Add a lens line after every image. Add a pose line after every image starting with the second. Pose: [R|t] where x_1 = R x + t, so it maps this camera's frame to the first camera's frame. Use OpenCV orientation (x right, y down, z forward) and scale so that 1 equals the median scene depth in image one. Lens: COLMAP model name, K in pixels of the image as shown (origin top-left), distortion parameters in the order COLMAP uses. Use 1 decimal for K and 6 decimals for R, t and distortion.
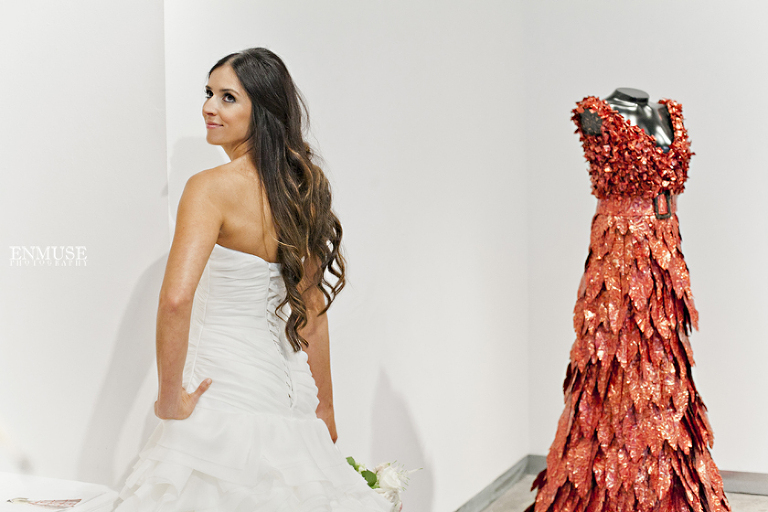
lens RADIAL K [[1104.6, 0, 384.0], [0, 1104.6, 256.0], [0, 0, 1]] dist [-0.132115, -0.008296]
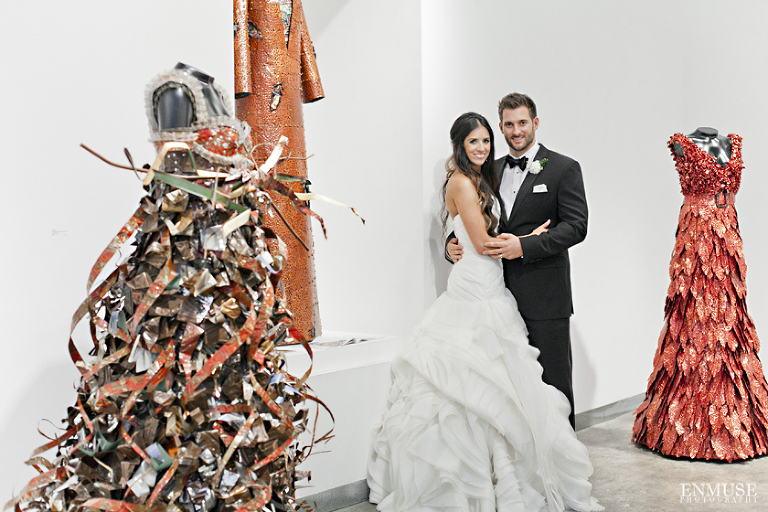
lens RADIAL K [[1104.6, 0, 384.0], [0, 1104.6, 256.0], [0, 0, 1]] dist [-0.132115, -0.008296]
pose [[0.964713, 0.016485, -0.262787, 0.197826], [-0.022236, 0.999574, -0.018926, 0.081419], [0.262363, 0.024101, 0.964668, -0.709382]]
